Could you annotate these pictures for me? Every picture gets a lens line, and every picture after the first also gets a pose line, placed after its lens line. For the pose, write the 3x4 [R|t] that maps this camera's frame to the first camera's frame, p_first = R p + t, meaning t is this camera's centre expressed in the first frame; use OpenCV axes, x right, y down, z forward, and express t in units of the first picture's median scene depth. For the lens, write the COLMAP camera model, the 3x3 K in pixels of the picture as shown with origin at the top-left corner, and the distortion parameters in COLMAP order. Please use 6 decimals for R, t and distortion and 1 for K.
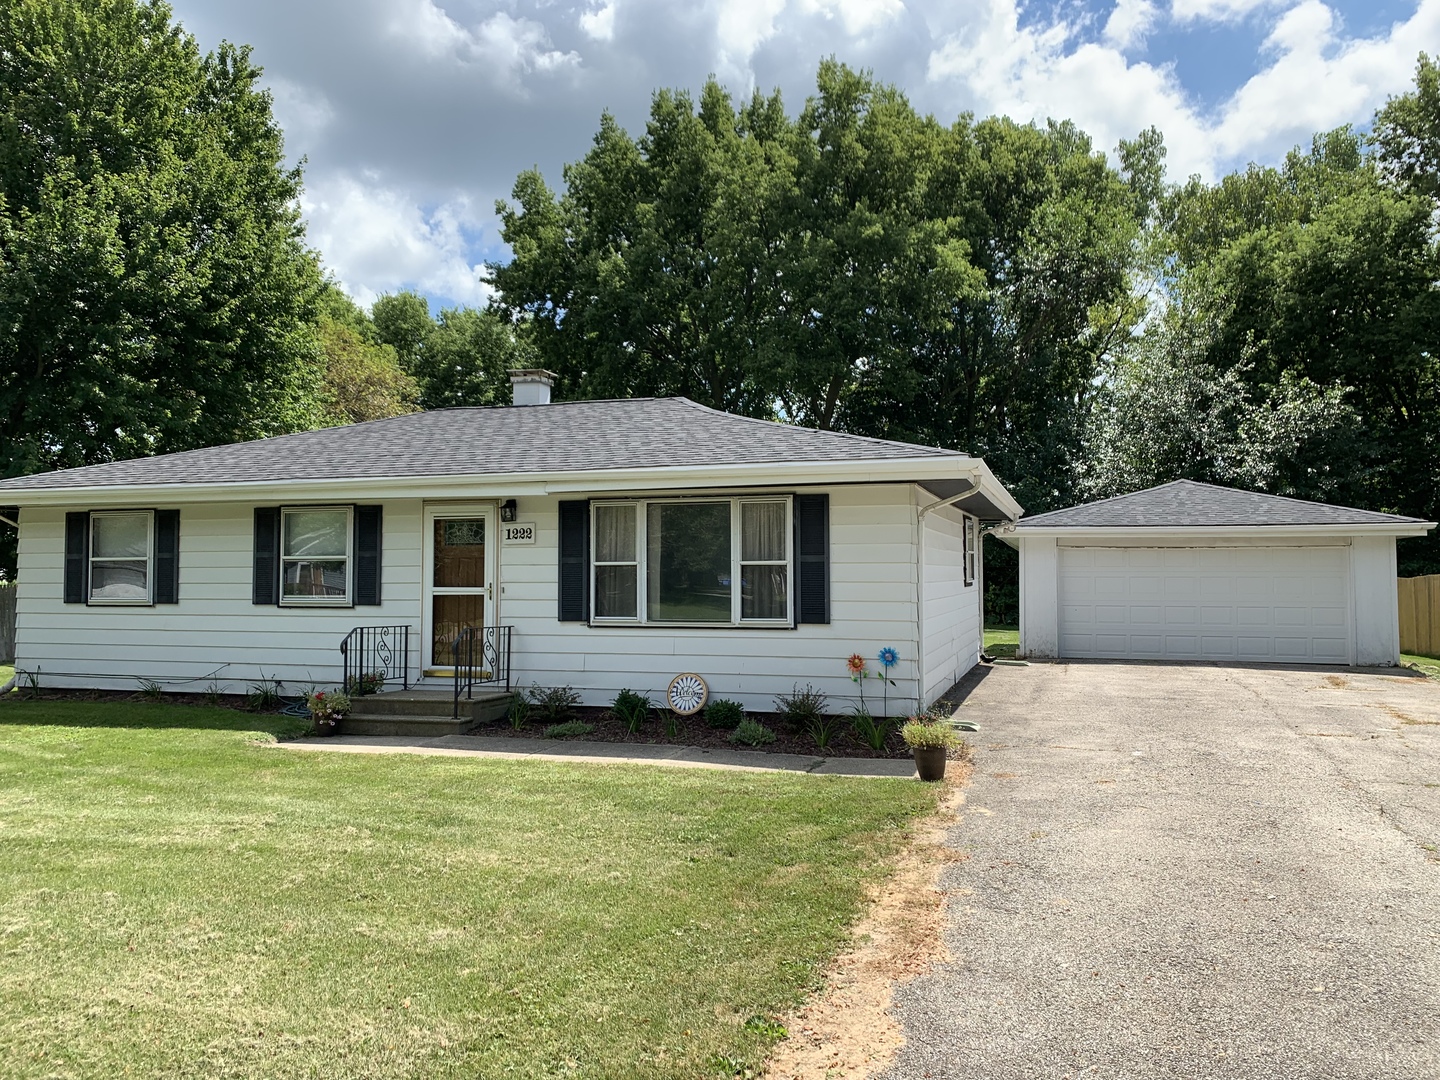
lens RADIAL K [[1086.5, 0, 713.4], [0, 1086.5, 520.0], [0, 0, 1]] dist [0.117766, -0.248065]
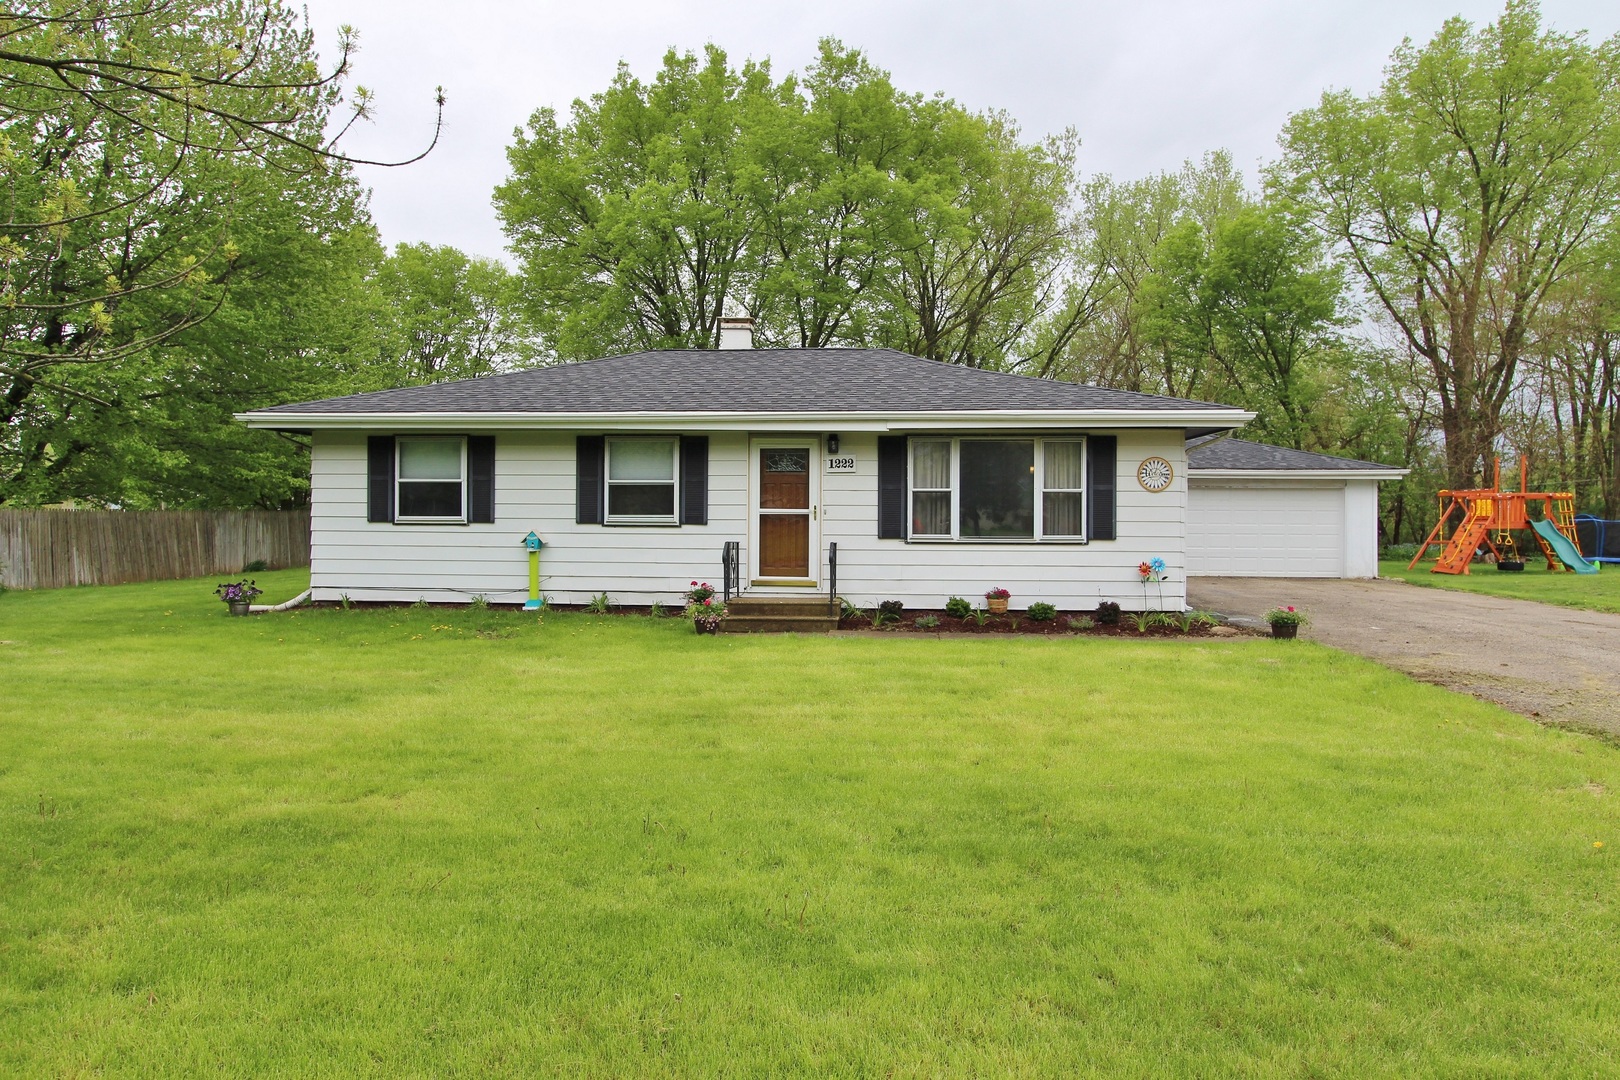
lens RADIAL K [[1078.4, 0, 806.7], [0, 1078.4, 504.8], [0, 0, 1]] dist [-0.024225, 0.000301]
pose [[0.973711, 0.010174, 0.227561, -0.476498], [-0.019320, 0.999091, 0.038003, 0.013465], [-0.226967, -0.041400, 0.973022, -0.116048]]
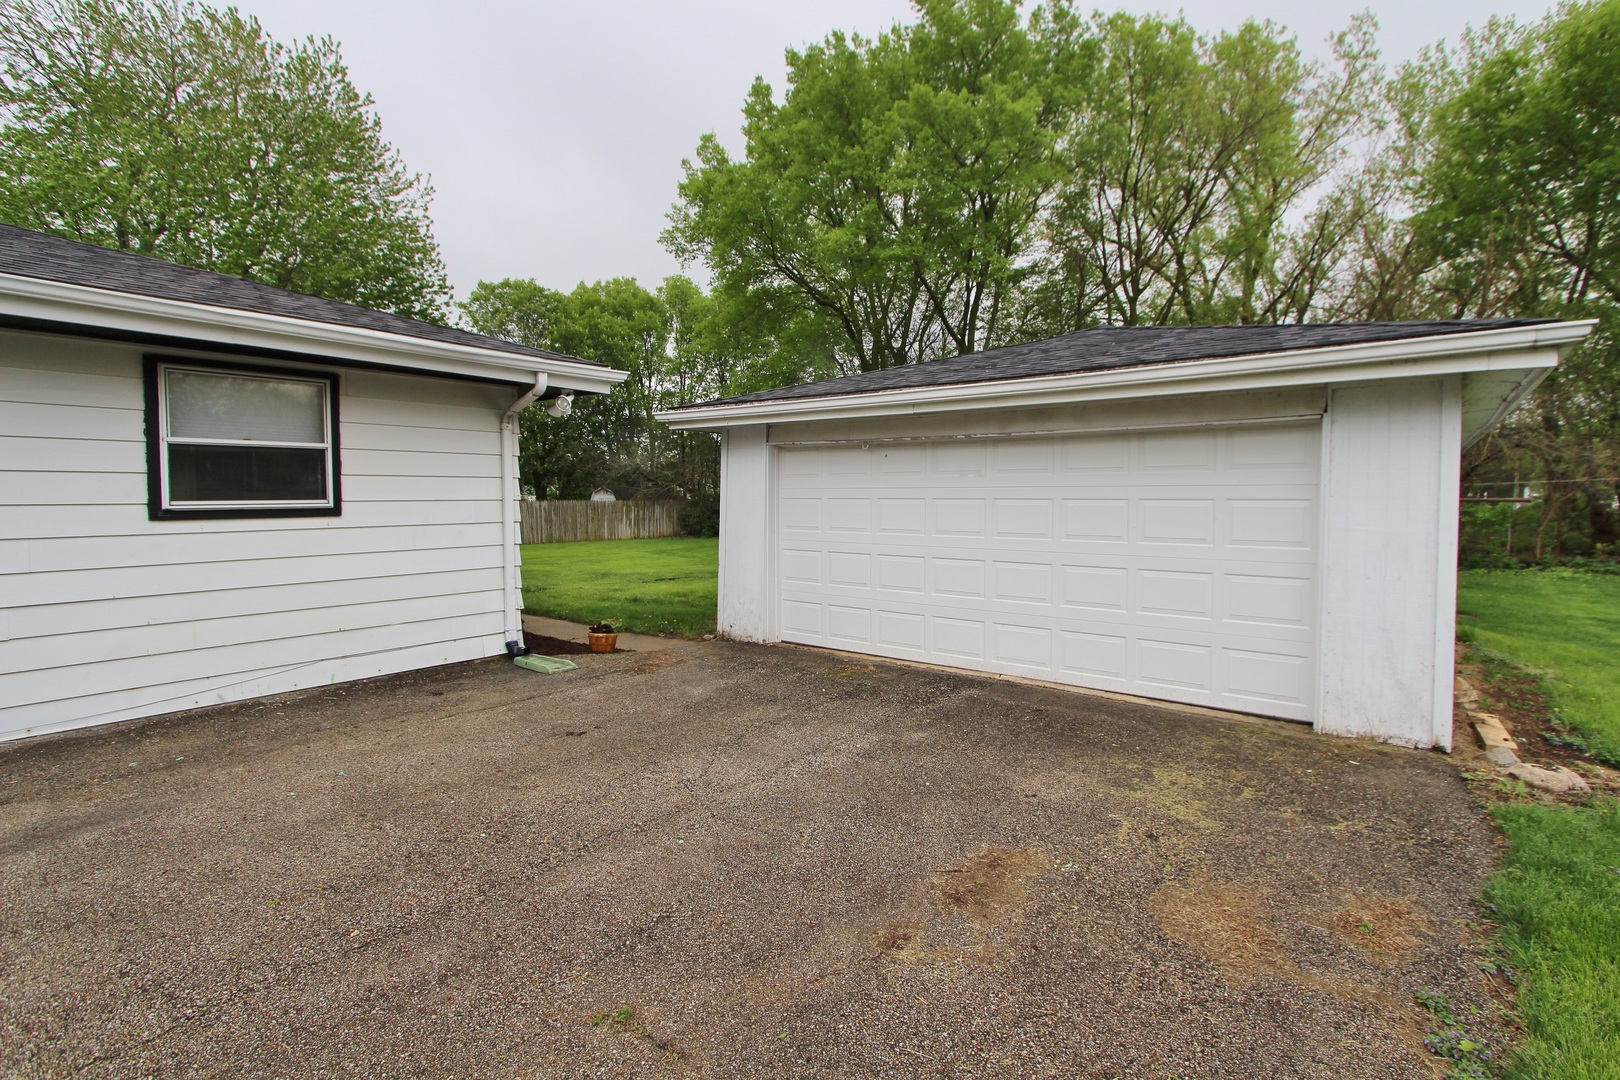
lens RADIAL K [[747.4, 0, 817.8], [0, 747.4, 524.4], [0, 0, 1]] dist [-0.016626, 0.000112]
pose [[0.939142, 0.015692, -0.343169, 0.701478], [0.011765, 0.996901, 0.077781, 0.055025], [0.343327, -0.077085, 0.936047, 0.999825]]
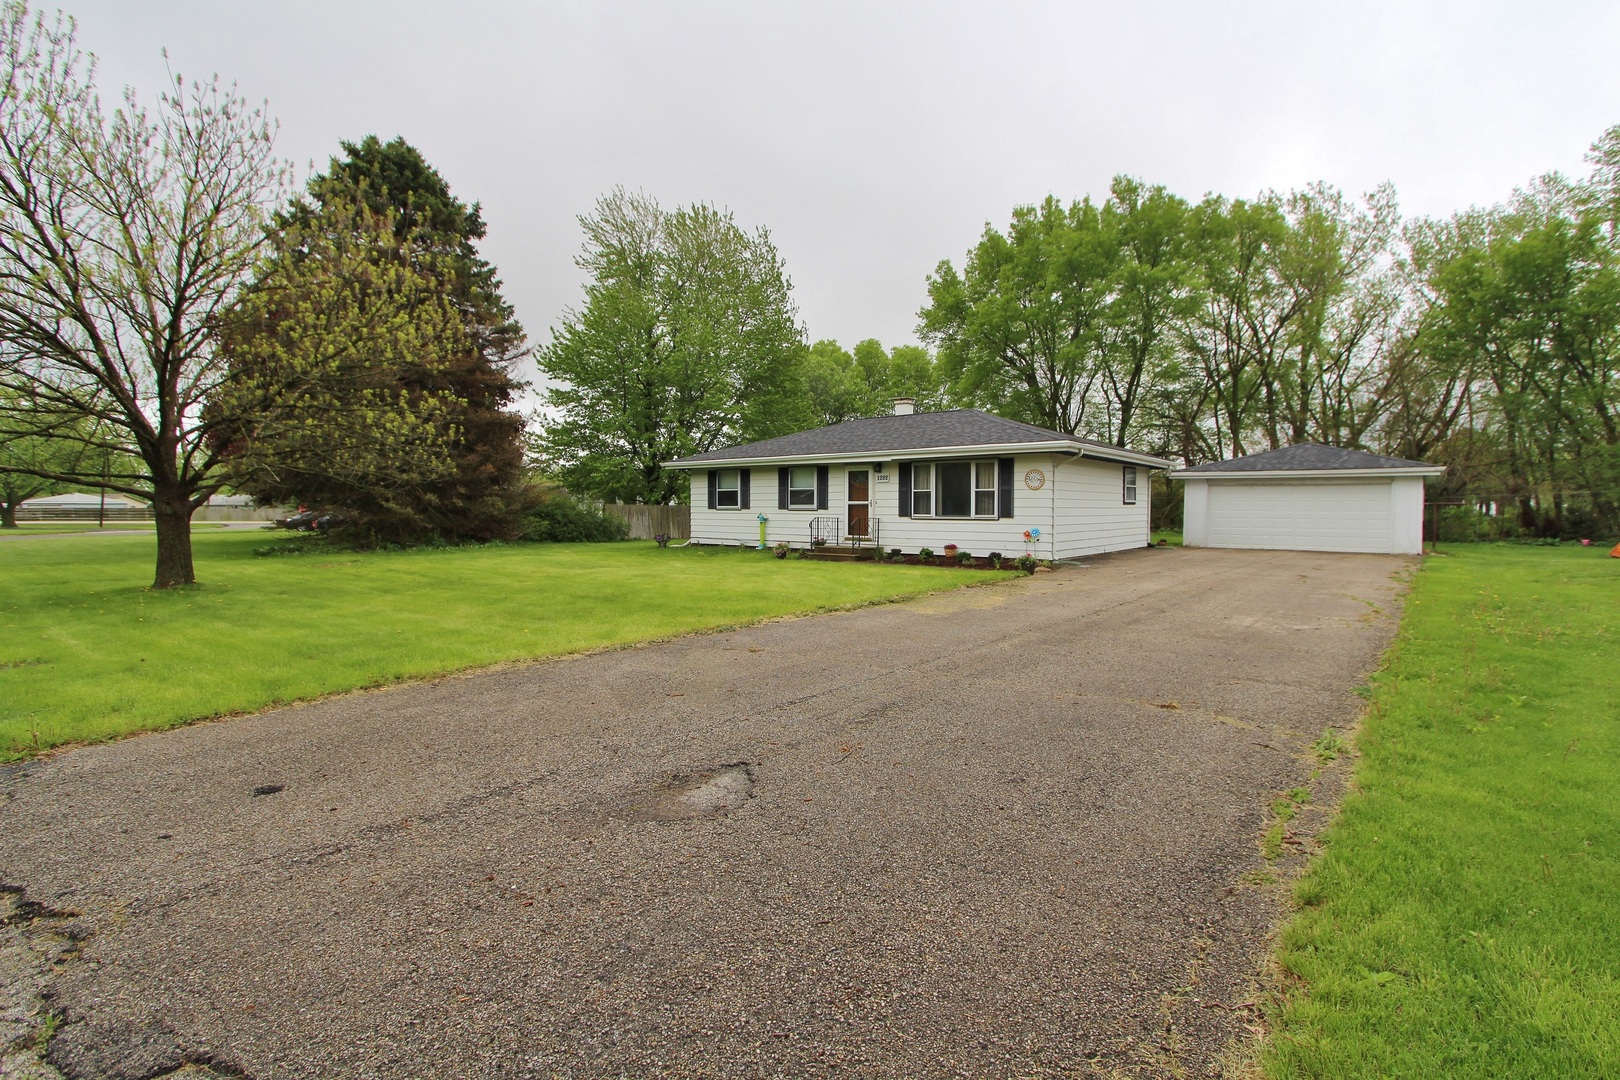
lens RADIAL K [[747.4, 0, 817.8], [0, 747.4, 524.4], [0, 0, 1]] dist [-0.016626, 0.000112]
pose [[0.931951, 0.013298, -0.362340, 0.259096], [0.012478, 0.997559, 0.068705, 0.000771], [0.362369, -0.068551, 0.929510, -0.494931]]
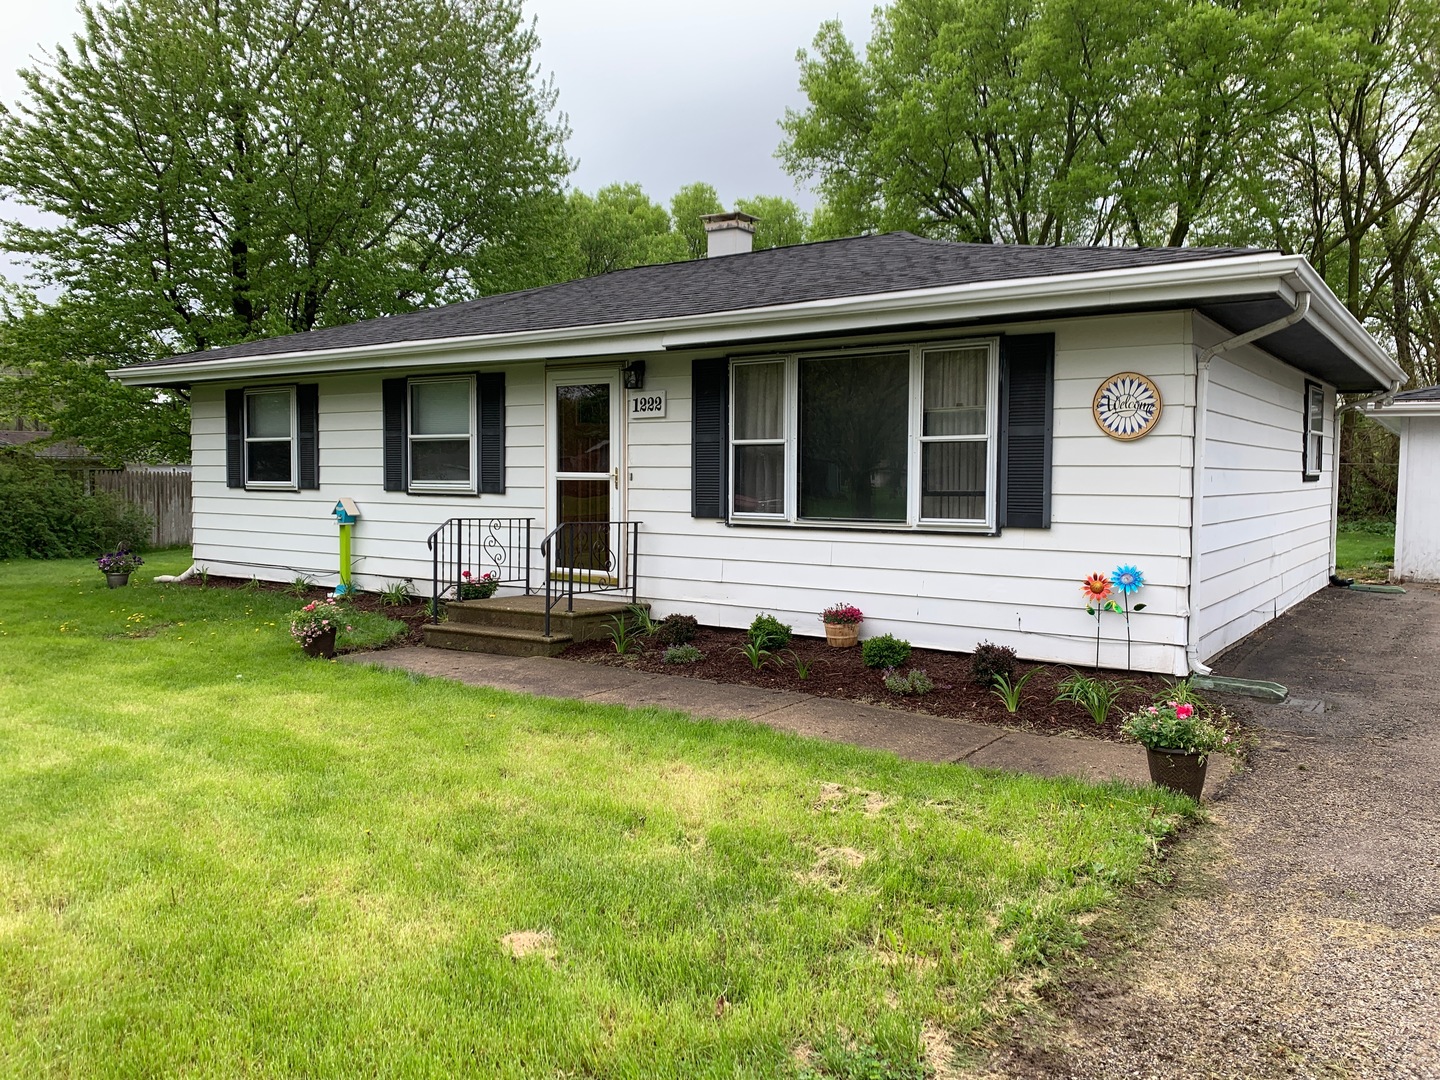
lens RADIAL K [[1086.5, 0, 713.4], [0, 1086.5, 520.0], [0, 0, 1]] dist [0.117766, -0.248065]
pose [[0.953201, 0.021632, -0.301563, 0.102648], [0.004446, 0.996326, 0.085522, 0.028613], [0.302305, -0.082861, 0.949603, 0.269219]]
